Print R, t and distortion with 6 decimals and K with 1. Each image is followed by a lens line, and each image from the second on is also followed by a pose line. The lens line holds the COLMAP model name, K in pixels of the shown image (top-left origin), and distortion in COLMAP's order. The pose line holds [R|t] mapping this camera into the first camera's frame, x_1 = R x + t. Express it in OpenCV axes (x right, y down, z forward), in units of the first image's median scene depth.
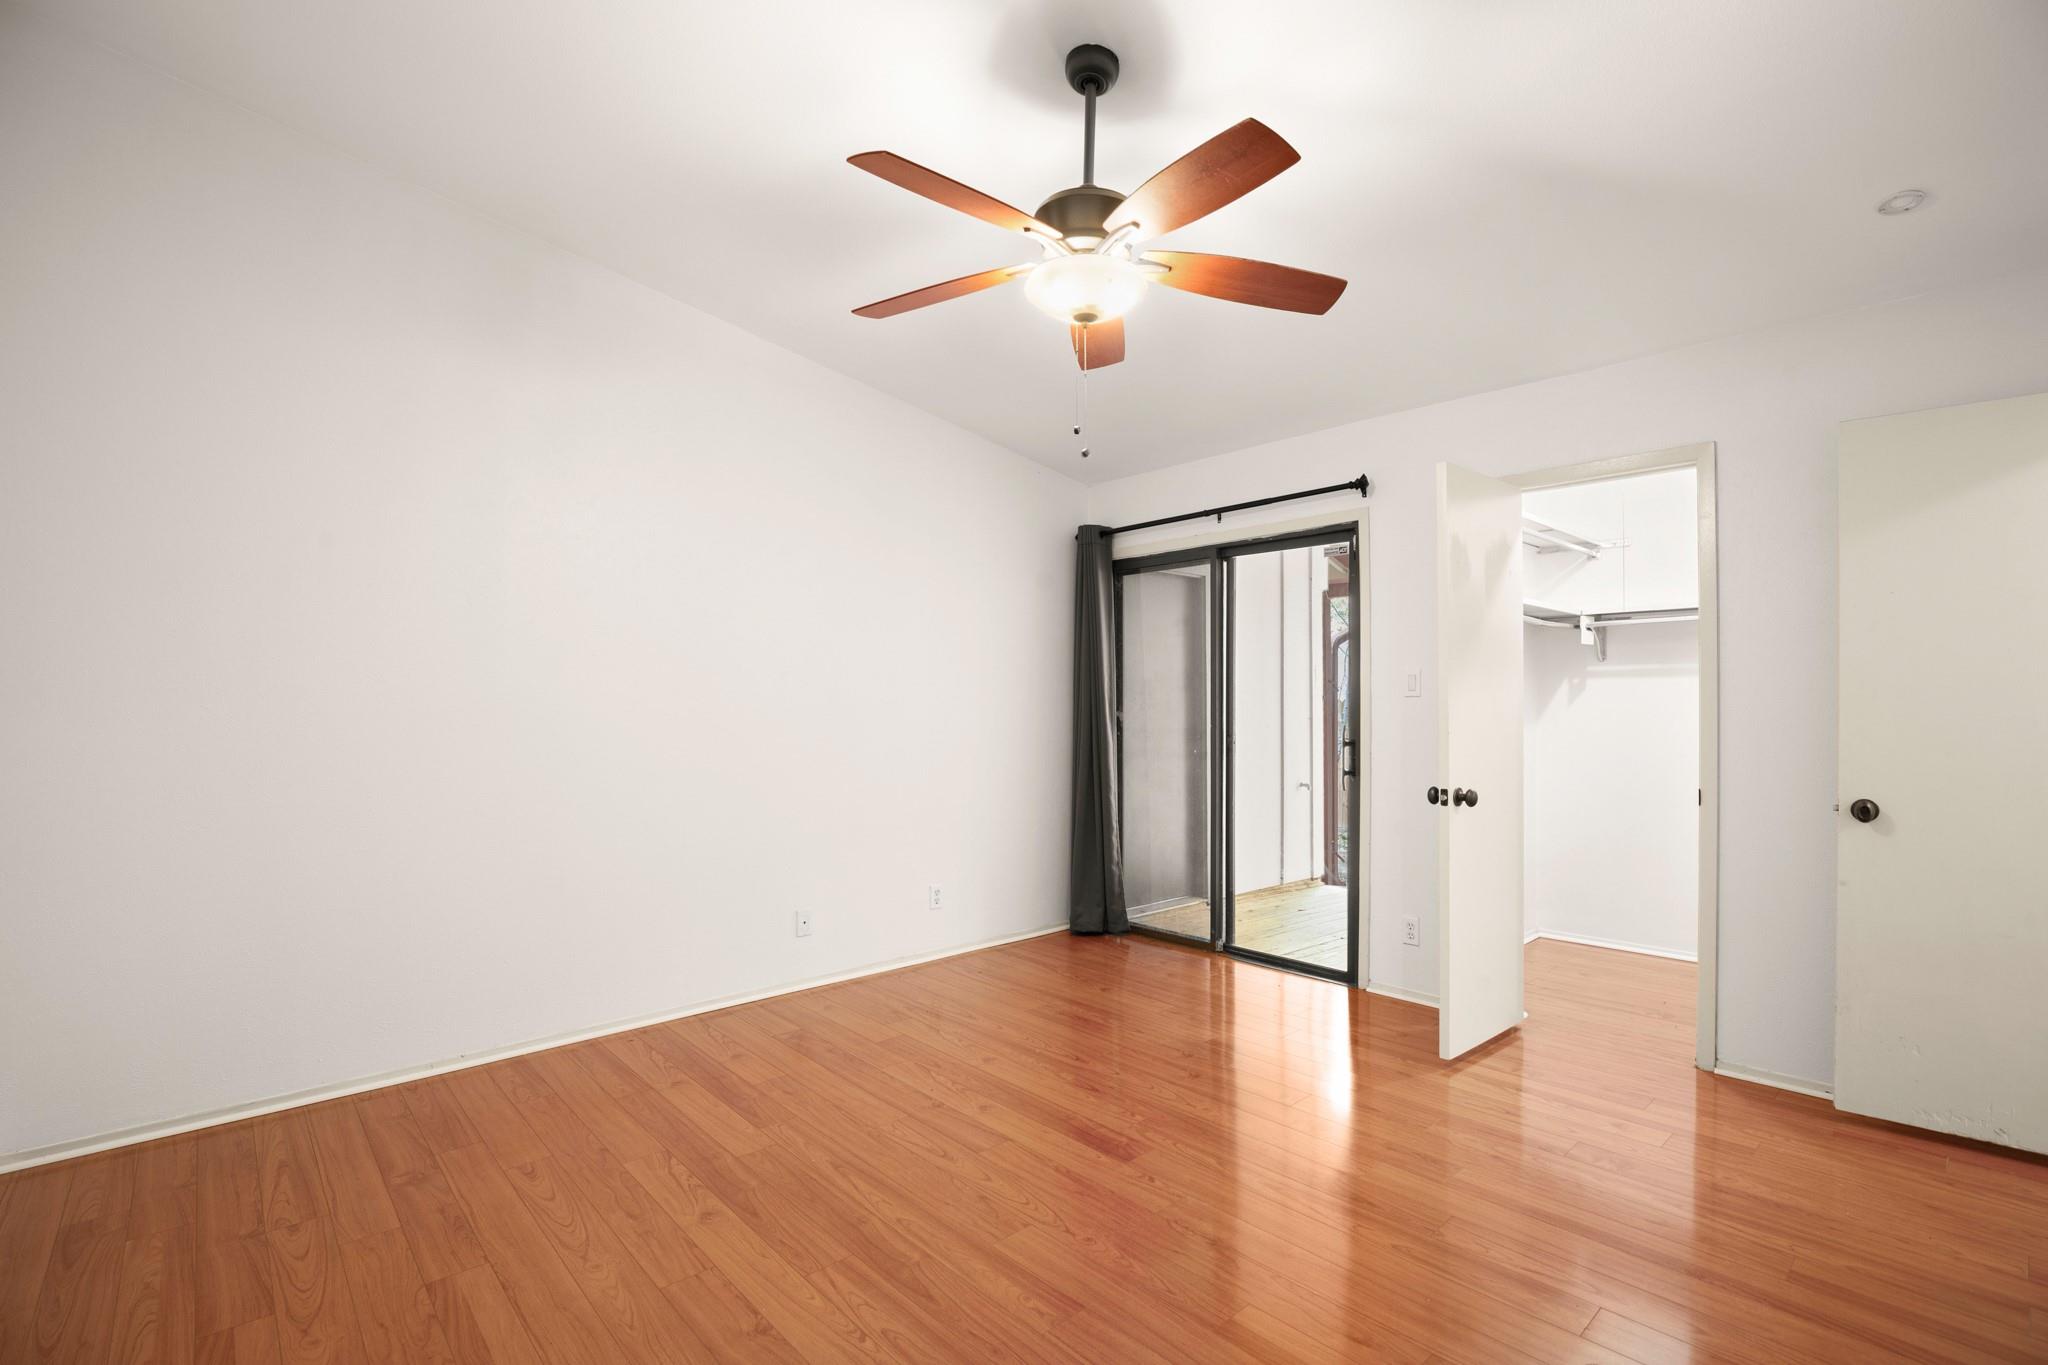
lens RADIAL K [[946.7, 0, 1029.2], [0, 946.7, 692.5], [0, 0, 1]] dist [0.001228, -0.001450]
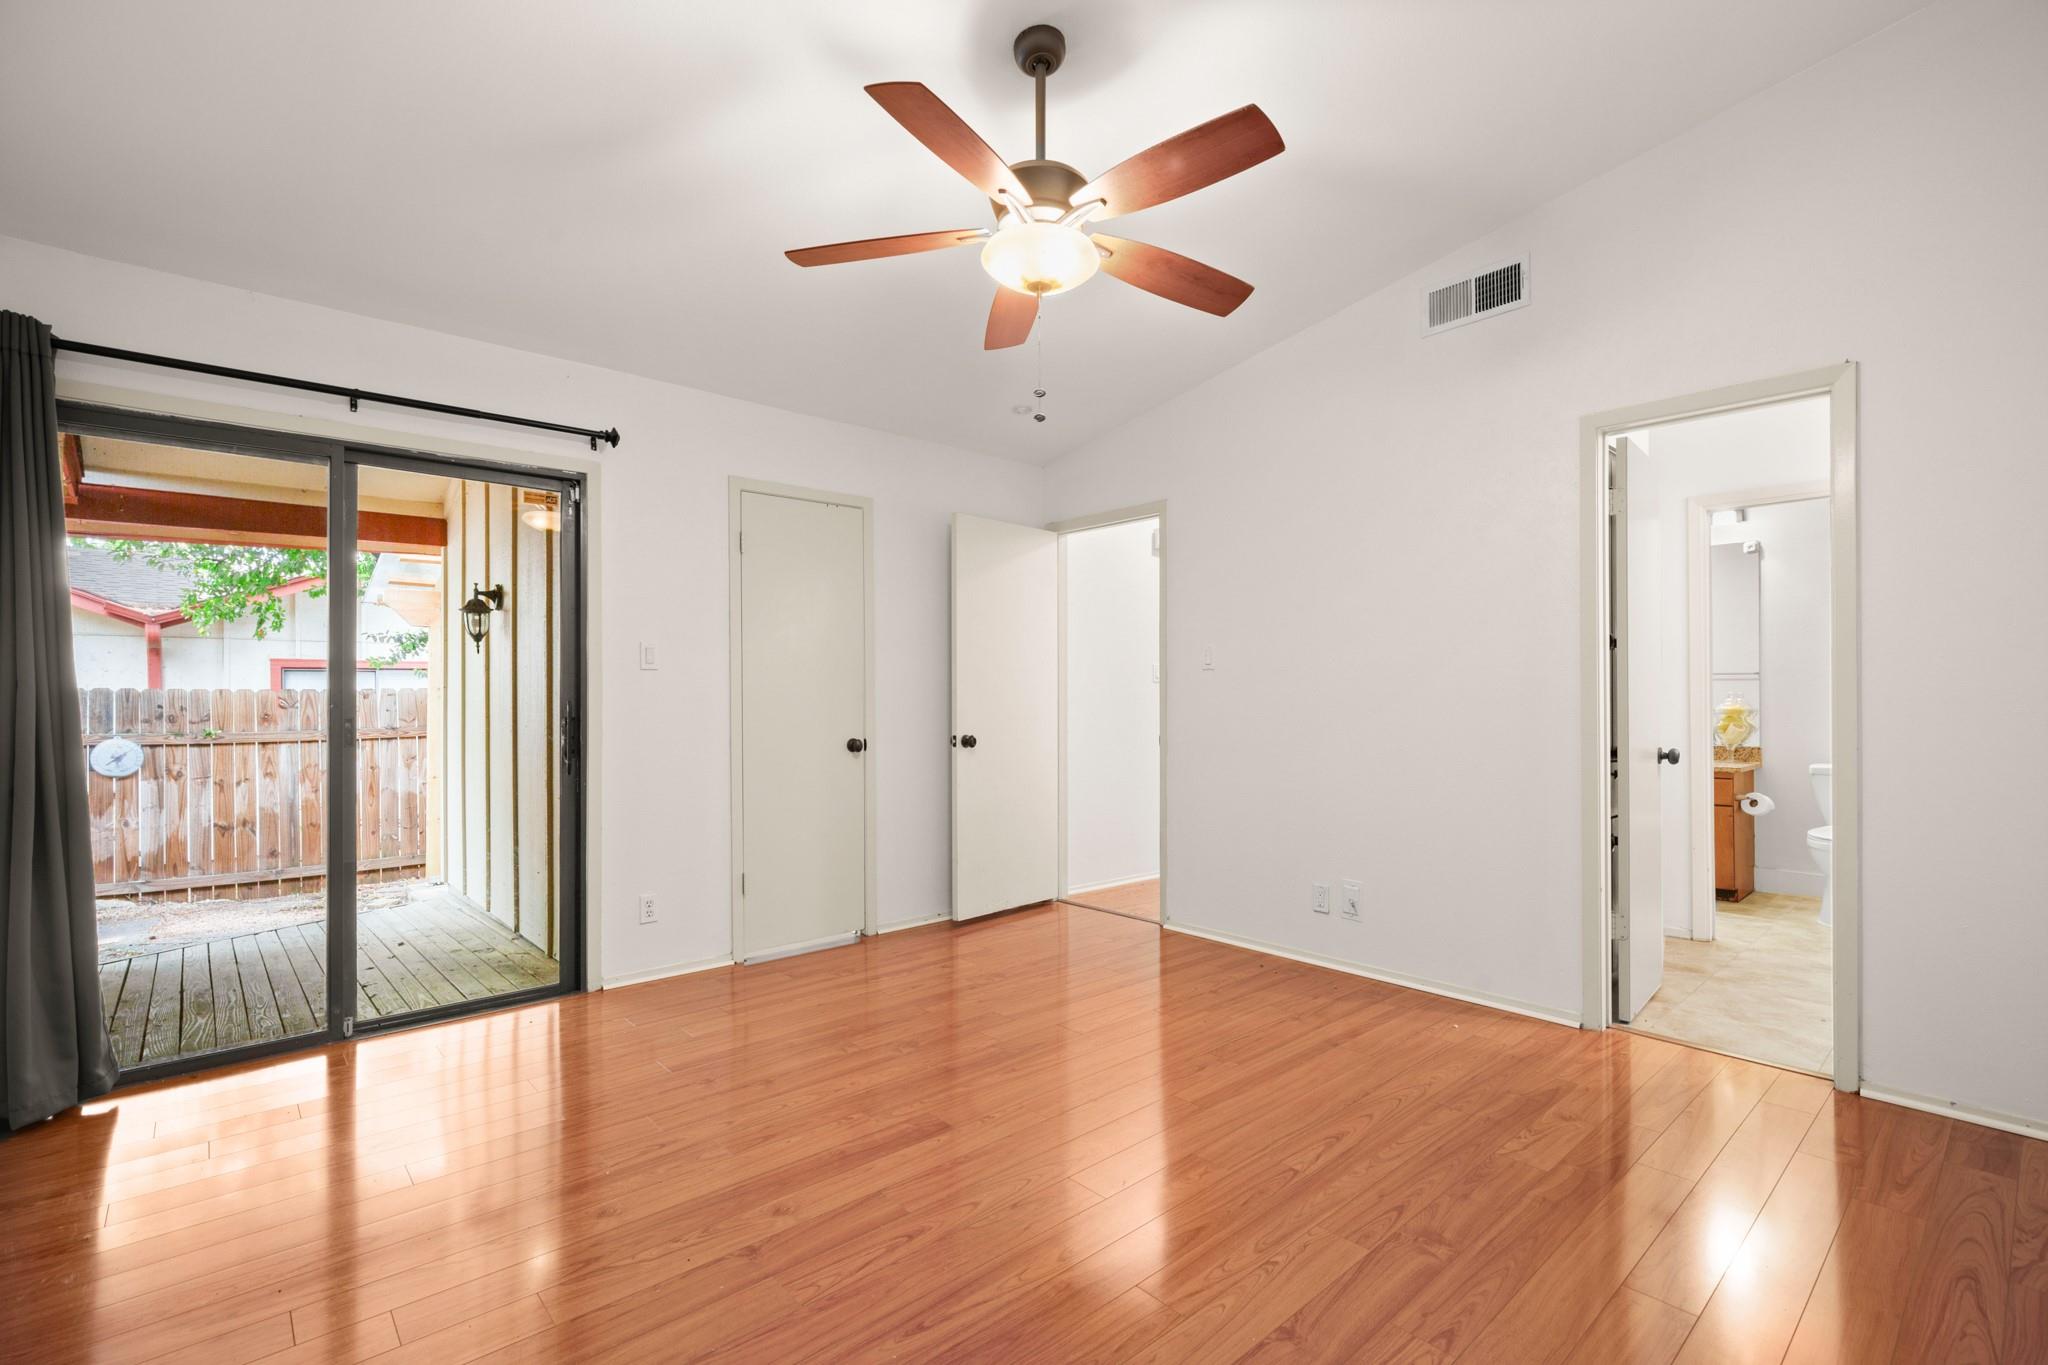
lens RADIAL K [[946.7, 0, 1016.4], [0, 946.7, 696.3], [0, 0, 1]] dist [0.001228, -0.001450]
pose [[0.006884, 0.000304, 0.999976, -0.819241], [-0.003650, 0.999993, -0.000279, 0.045282], [-0.999970, -0.003648, 0.006885, 0.864168]]
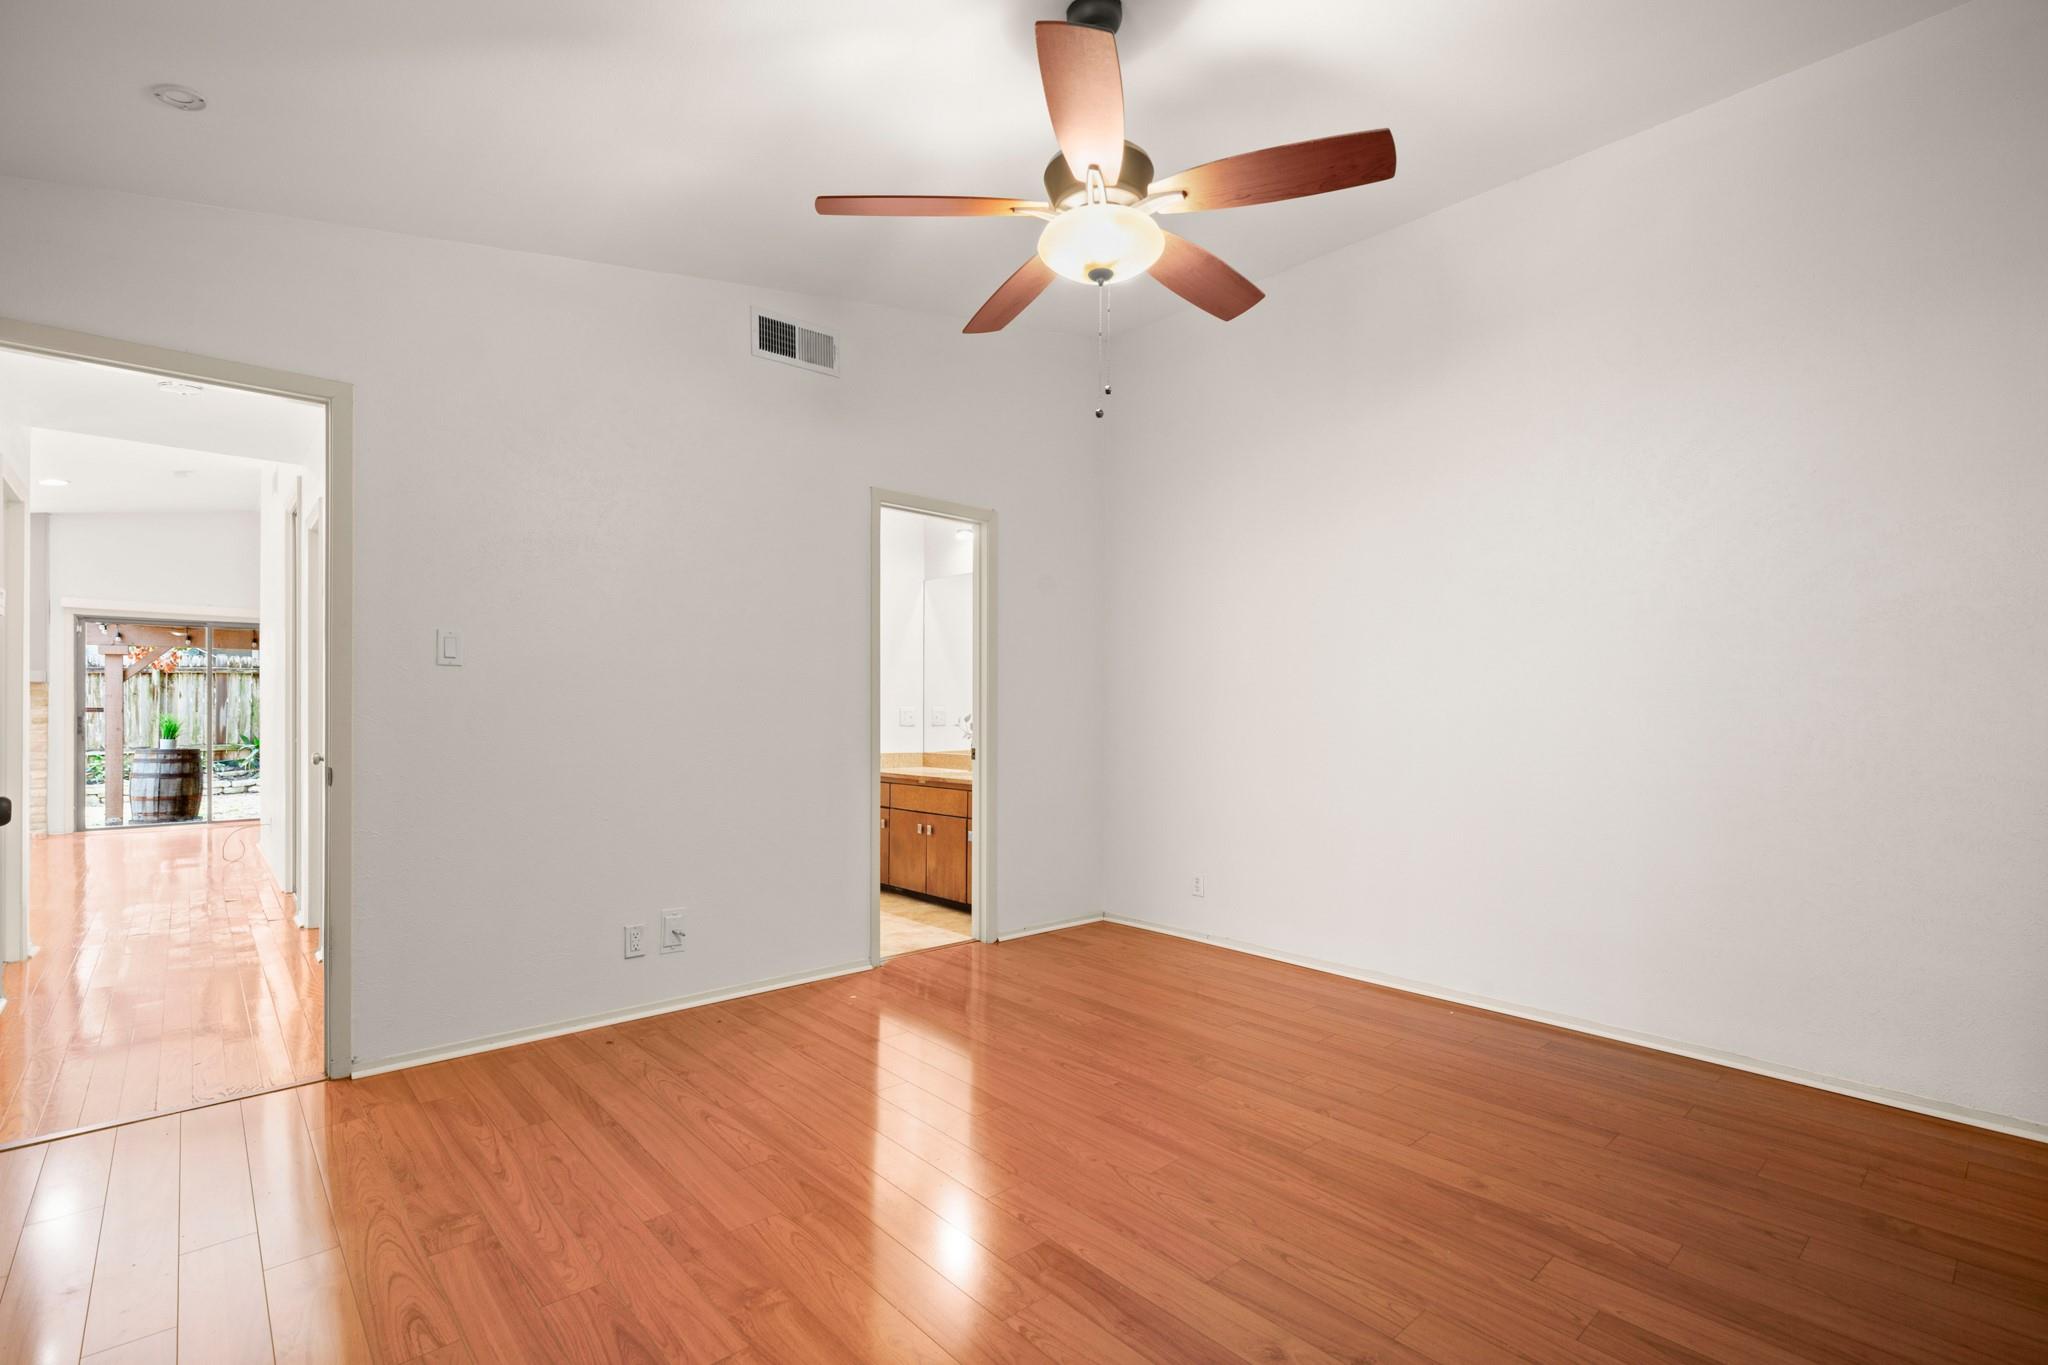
lens RADIAL K [[946.7, 0, 1066.9], [0, 946.7, 704.3], [0, 0, 1]] dist [0.001228, -0.001450]
pose [[-0.999284, -0.005719, -0.037406, 0.110215], [-0.005396, 0.999948, -0.008710, 0.050010], [0.037453, -0.008502, -0.999262, 1.670887]]
